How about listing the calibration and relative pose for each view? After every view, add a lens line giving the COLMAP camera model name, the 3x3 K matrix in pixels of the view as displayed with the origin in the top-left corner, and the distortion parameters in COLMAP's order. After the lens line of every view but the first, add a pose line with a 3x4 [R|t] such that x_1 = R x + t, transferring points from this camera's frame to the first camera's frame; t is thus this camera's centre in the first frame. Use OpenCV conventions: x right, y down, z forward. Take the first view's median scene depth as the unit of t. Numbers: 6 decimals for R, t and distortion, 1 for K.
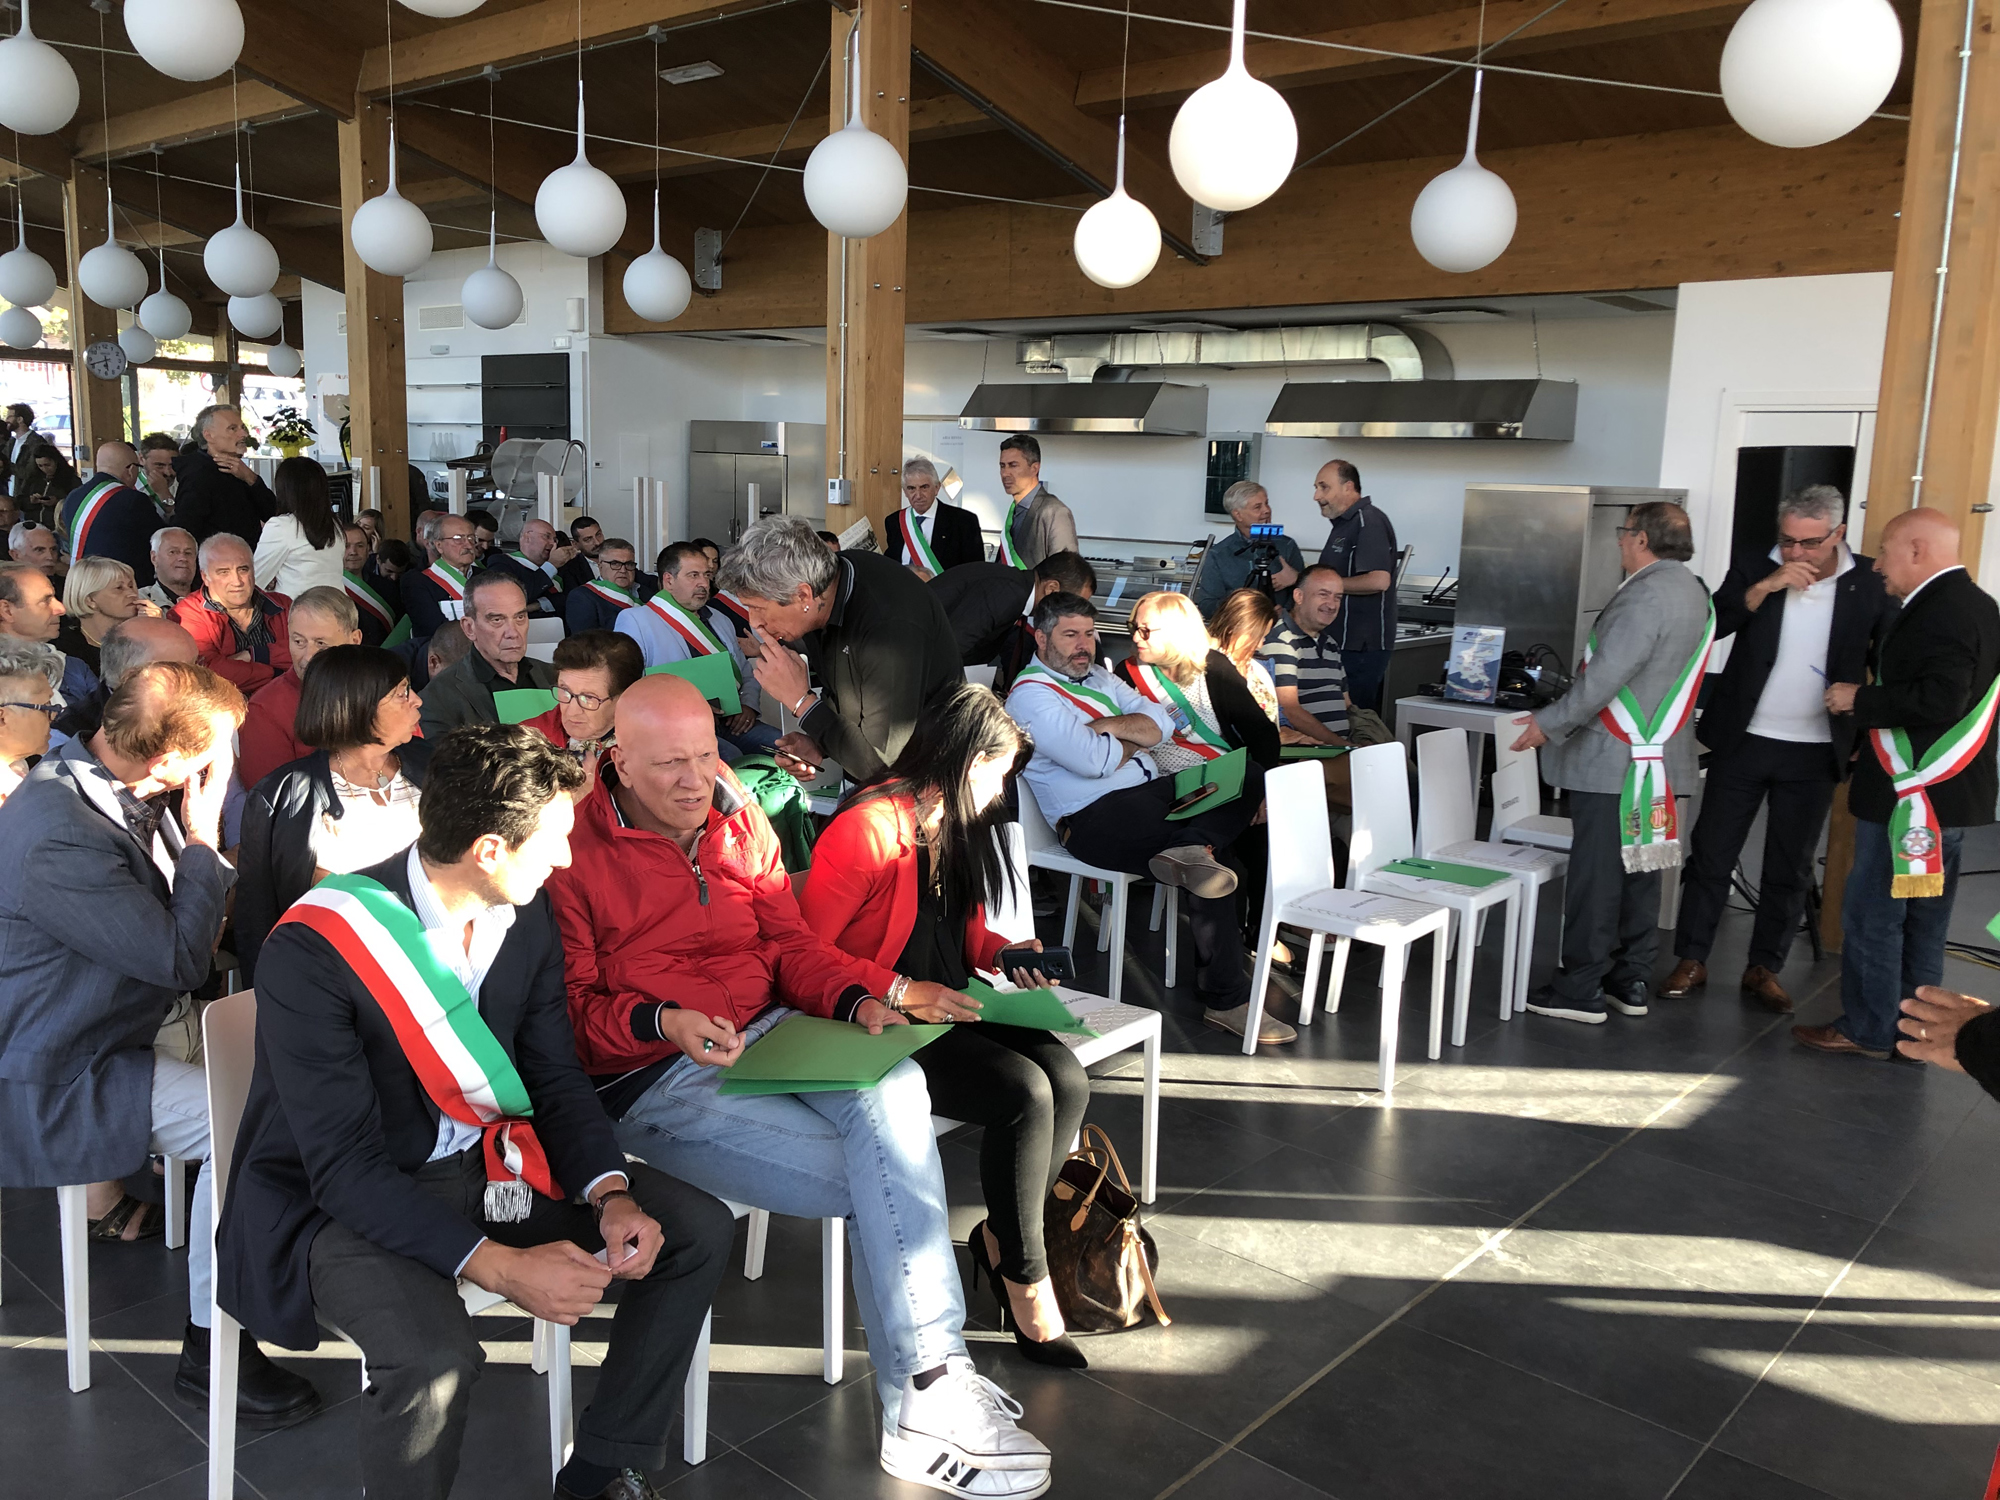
lens RADIAL K [[1661.3, 0, 981.7], [0, 1661.3, 733.2], [0, 0, 1]] dist [-0.002454, 0.005782]
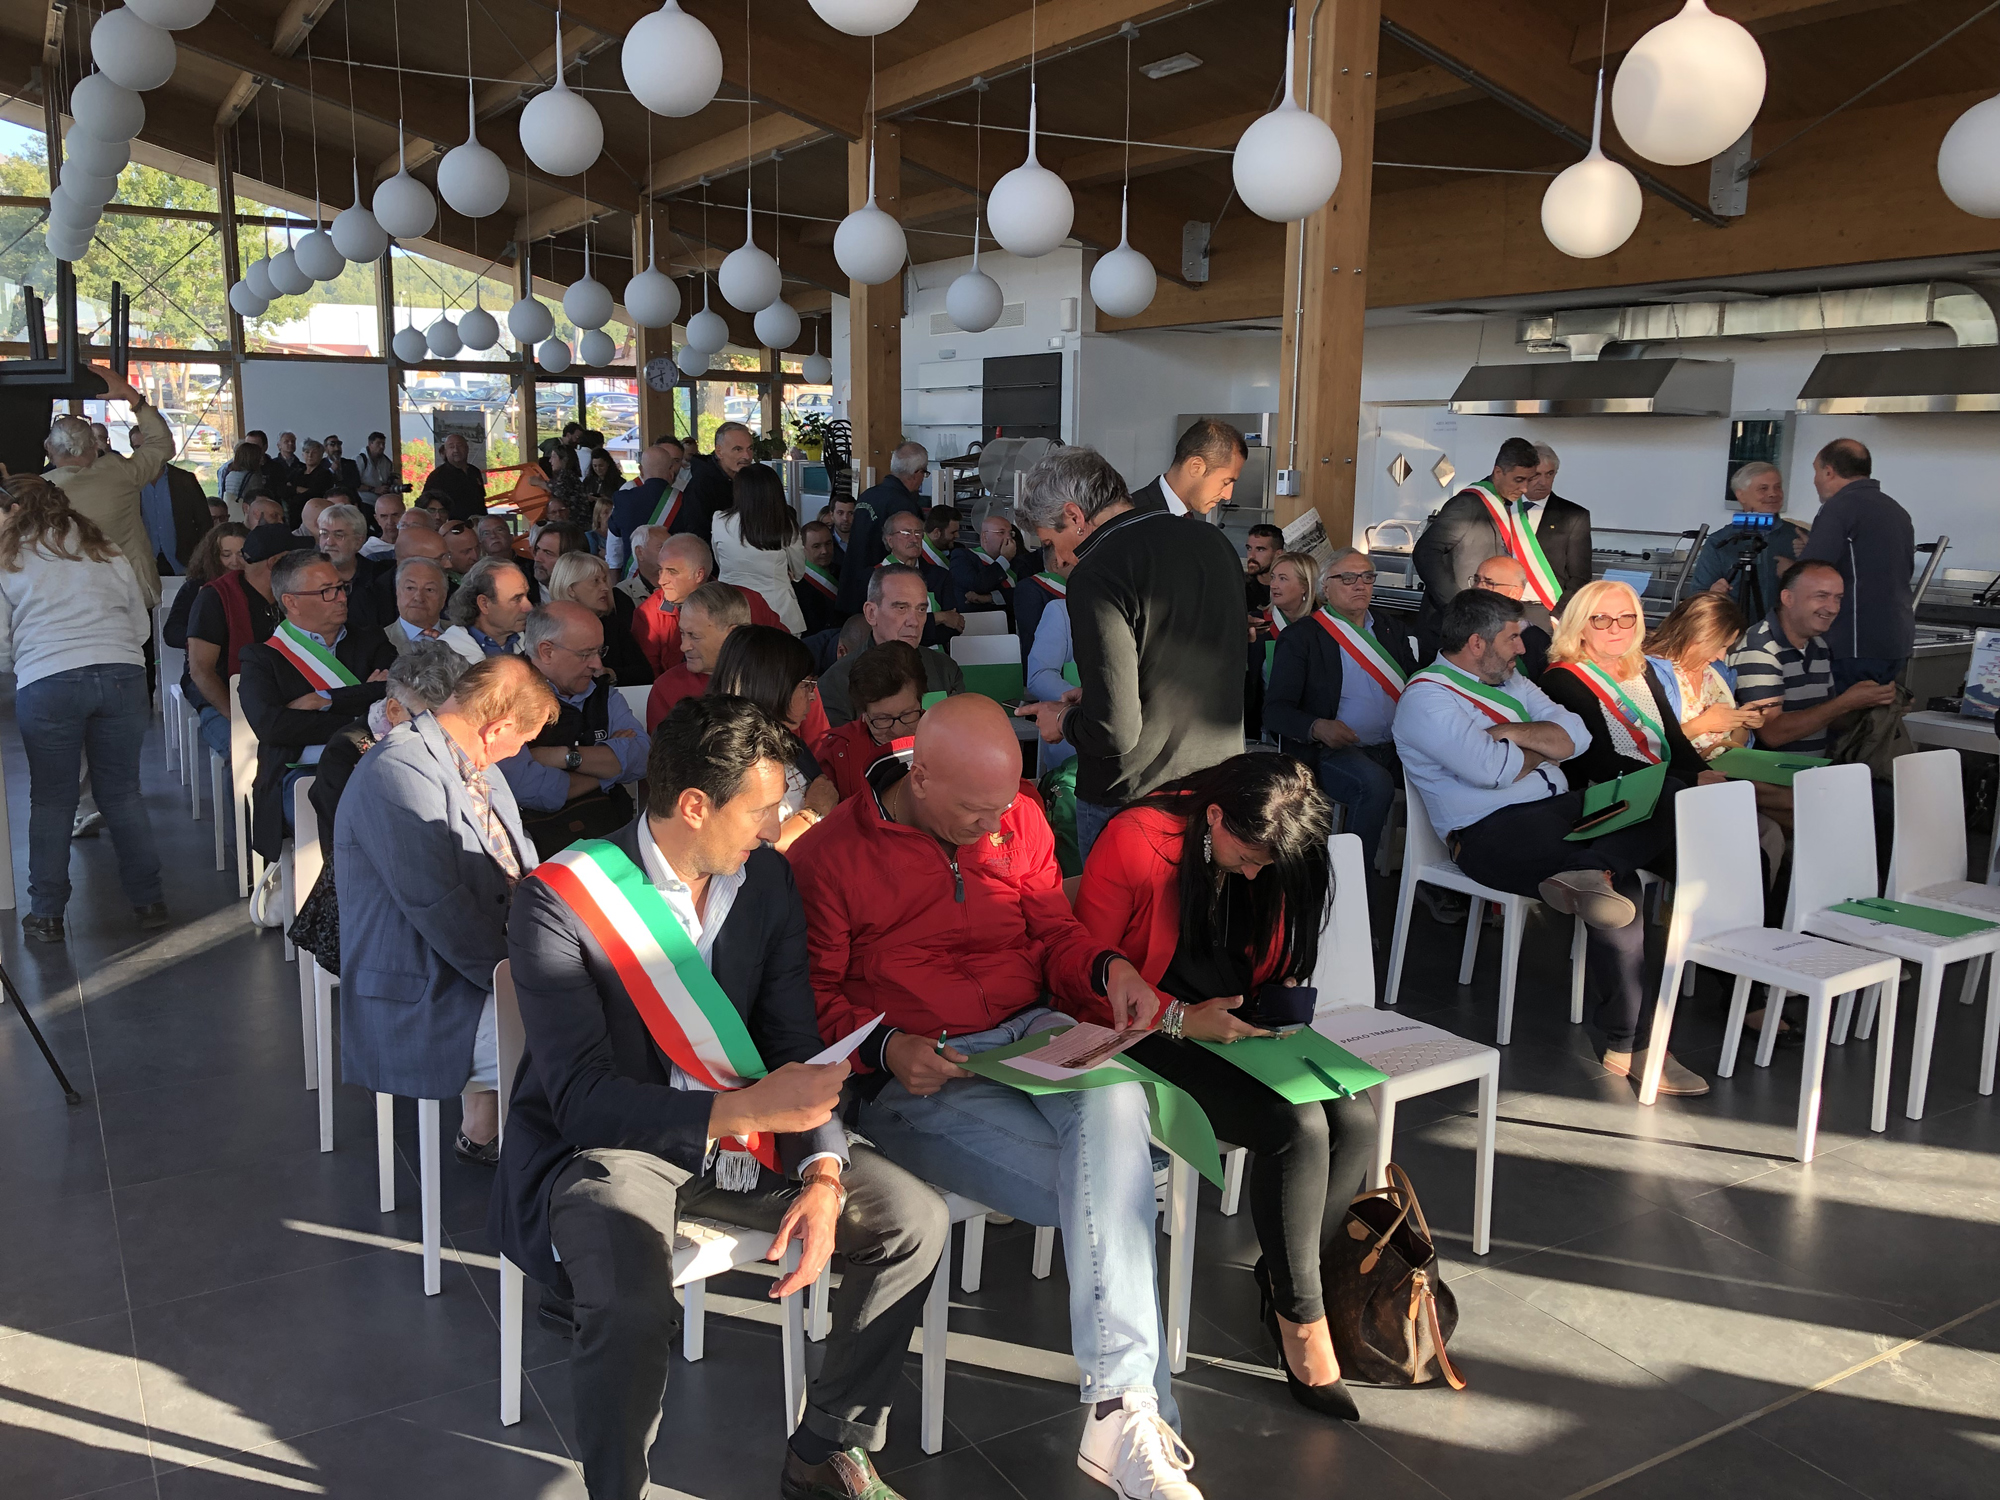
lens RADIAL K [[1632.6, 0, 994.6], [0, 1632.6, 748.2], [0, 0, 1]] dist [0.045294, -0.078567]
pose [[0.946994, 0.038389, -0.318949, 0.099442], [-0.033137, 0.999211, 0.021878, -0.007401], [0.319537, -0.010149, 0.947519, 0.039610]]
